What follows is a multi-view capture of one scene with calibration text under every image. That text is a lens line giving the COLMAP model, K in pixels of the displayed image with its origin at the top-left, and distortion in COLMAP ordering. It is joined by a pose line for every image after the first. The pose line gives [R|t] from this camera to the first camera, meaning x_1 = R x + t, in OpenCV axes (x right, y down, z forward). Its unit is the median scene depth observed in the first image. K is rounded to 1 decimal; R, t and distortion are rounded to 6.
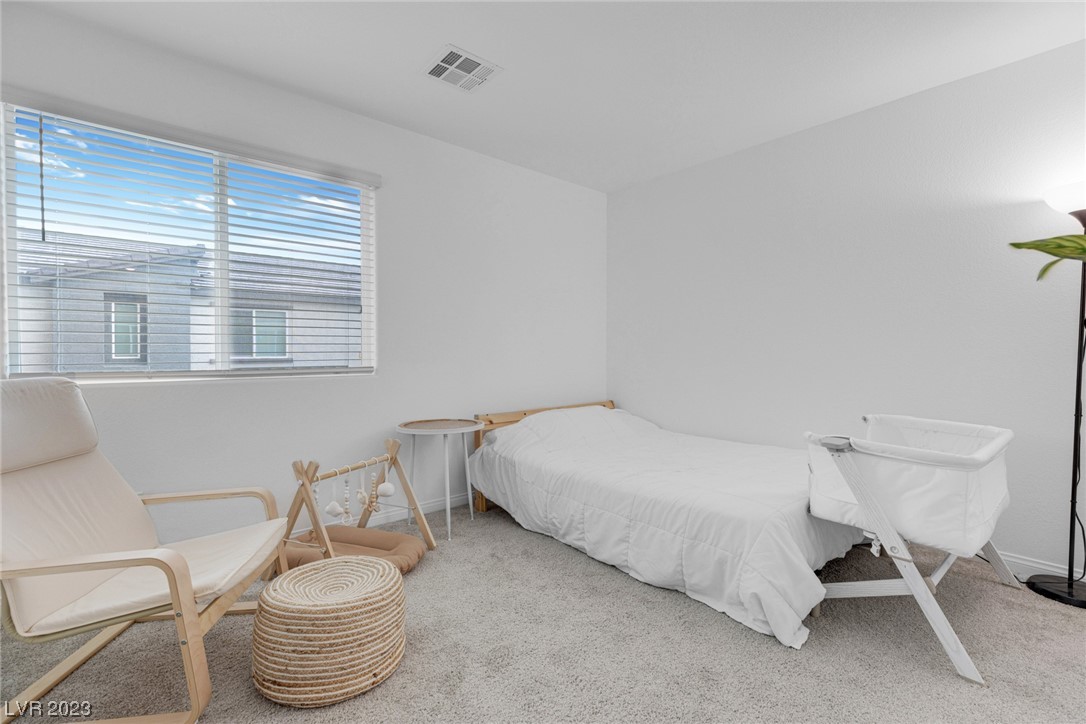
lens RADIAL K [[482.8, 0, 543.8], [0, 482.8, 351.9], [0, 0, 1]] dist [0.004523, 0.000414]
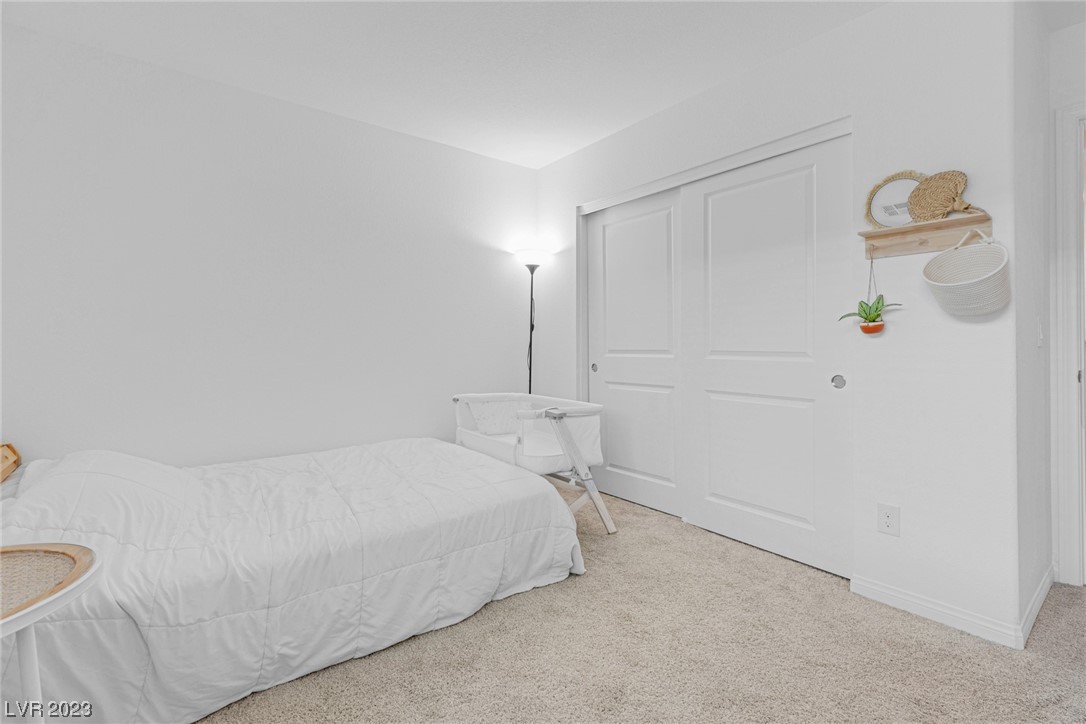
lens RADIAL K [[482.8, 0, 543.8], [0, 482.8, 351.9], [0, 0, 1]] dist [0.004523, 0.000414]
pose [[0.062664, -0.005901, 0.998017, -0.551439], [0.006317, 0.999965, 0.005516, 0.010970], [-0.998015, 0.005959, 0.062699, 0.731113]]
